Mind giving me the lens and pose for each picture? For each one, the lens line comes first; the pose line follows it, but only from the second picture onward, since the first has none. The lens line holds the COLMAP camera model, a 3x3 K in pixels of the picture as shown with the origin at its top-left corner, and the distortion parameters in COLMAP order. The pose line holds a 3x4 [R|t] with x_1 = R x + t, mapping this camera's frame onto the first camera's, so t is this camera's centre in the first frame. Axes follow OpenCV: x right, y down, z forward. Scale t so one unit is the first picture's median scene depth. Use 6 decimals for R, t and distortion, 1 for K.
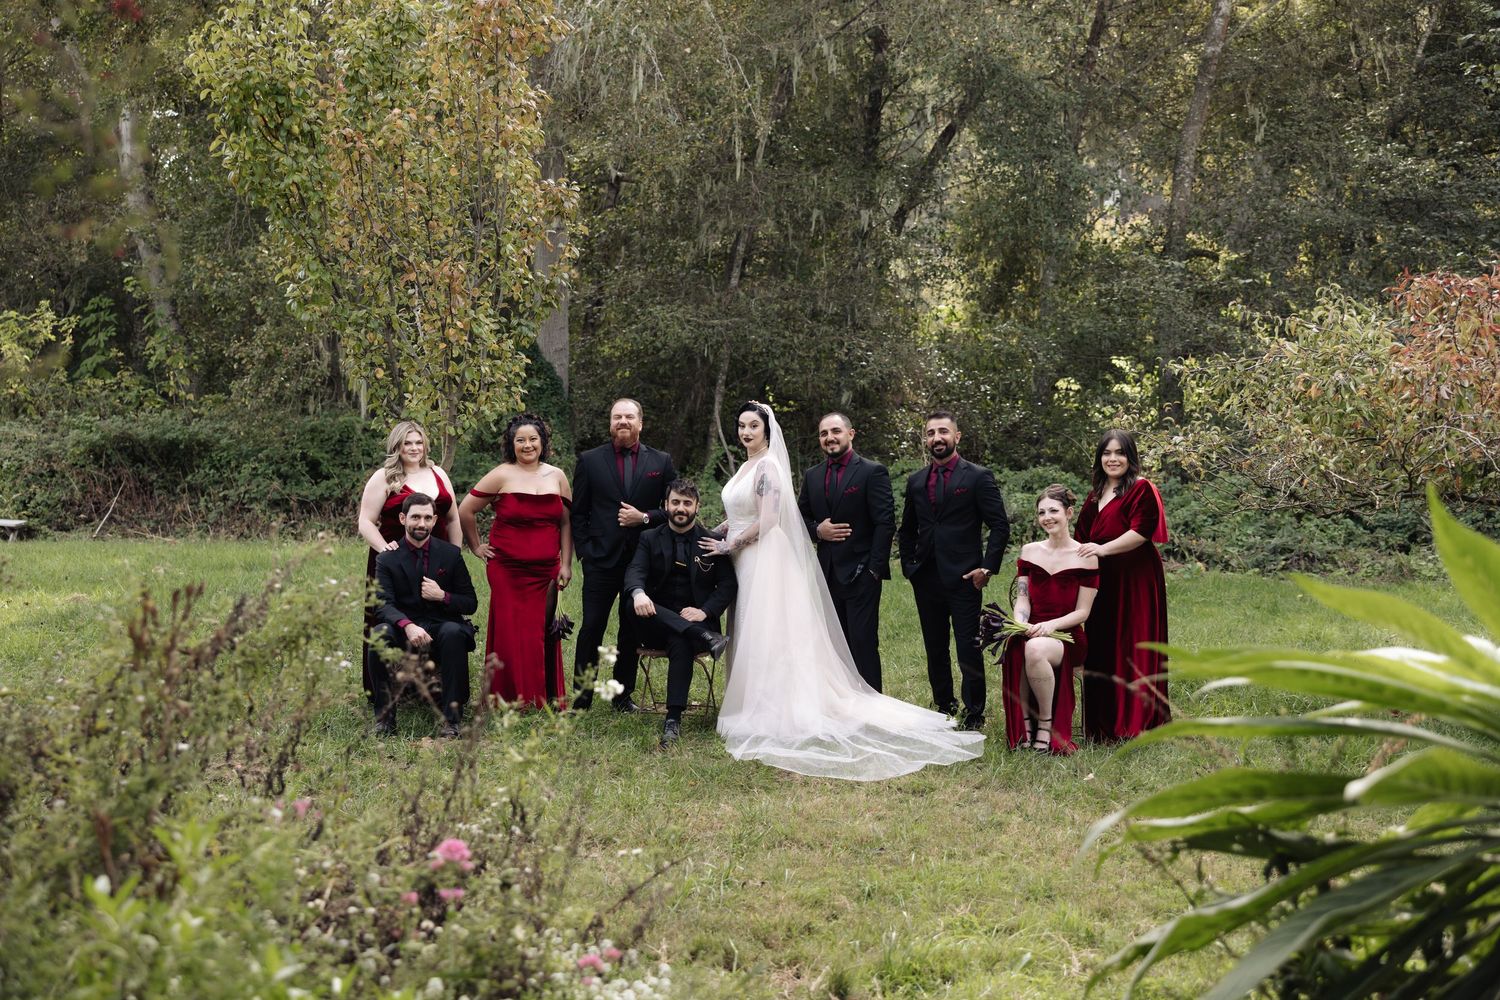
lens RADIAL K [[1536.8, 0, 740.7], [0, 1536.8, 491.6], [0, 0, 1]] dist [-0.002640, 0.000000]
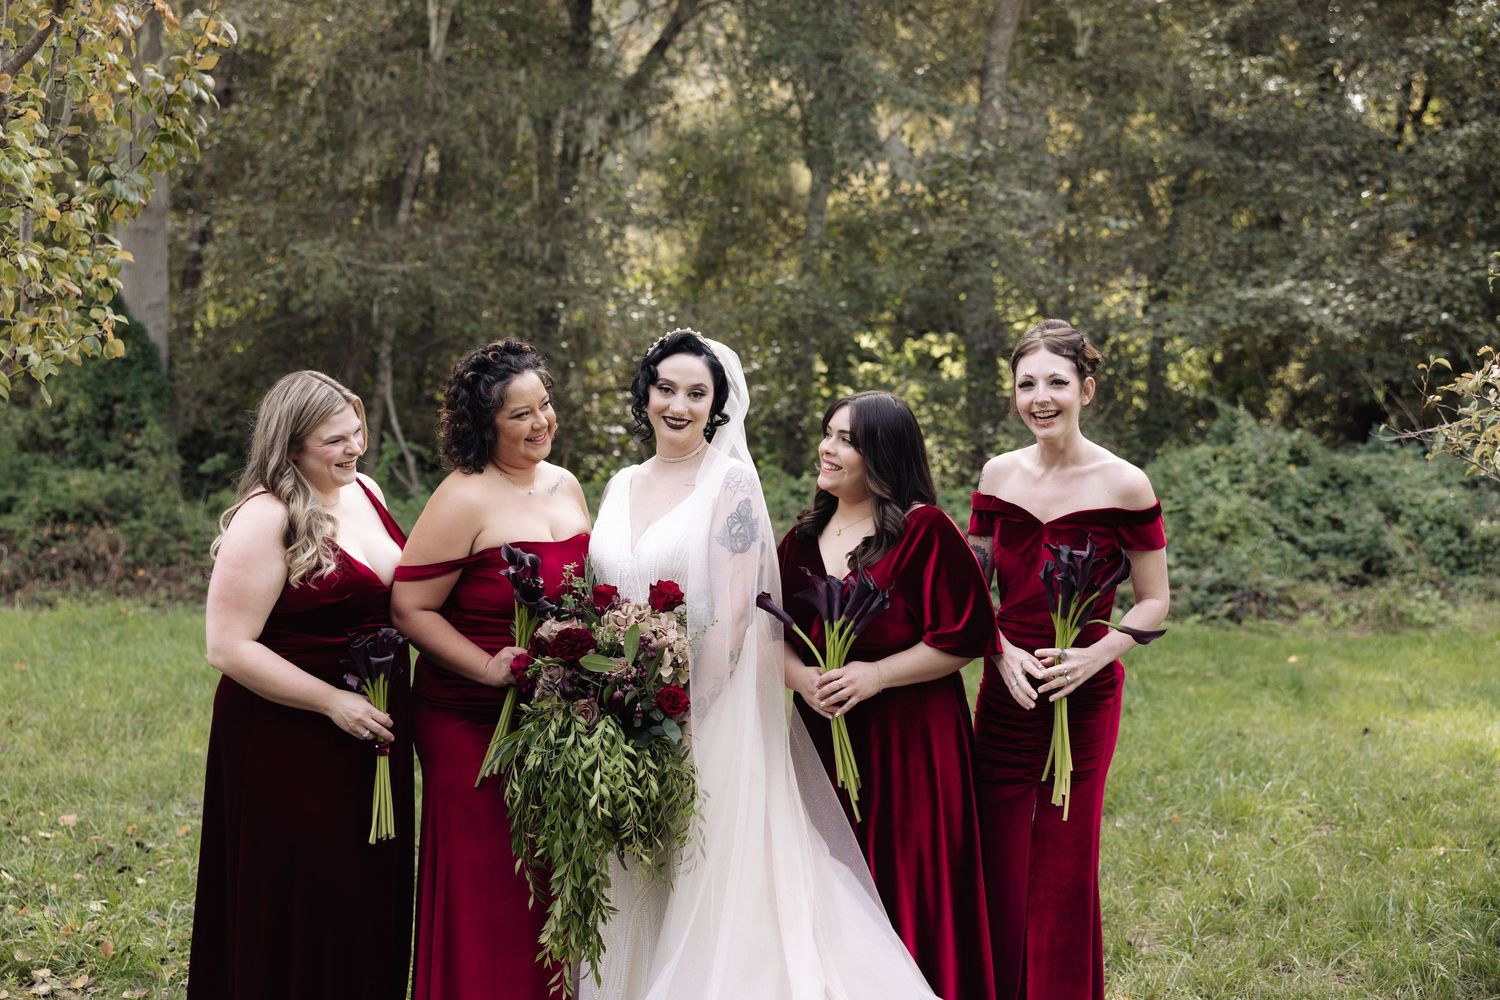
lens RADIAL K [[1817.0, 0, 708.8], [0, 1817.0, 464.3], [0, 0, 1]] dist [-0.002179, 0.000000]
pose [[0.982916, -0.003477, 0.184021, -0.070484], [0.006941, 0.999811, -0.018185, -0.010843], [-0.183923, 0.019152, 0.982754, 0.451697]]
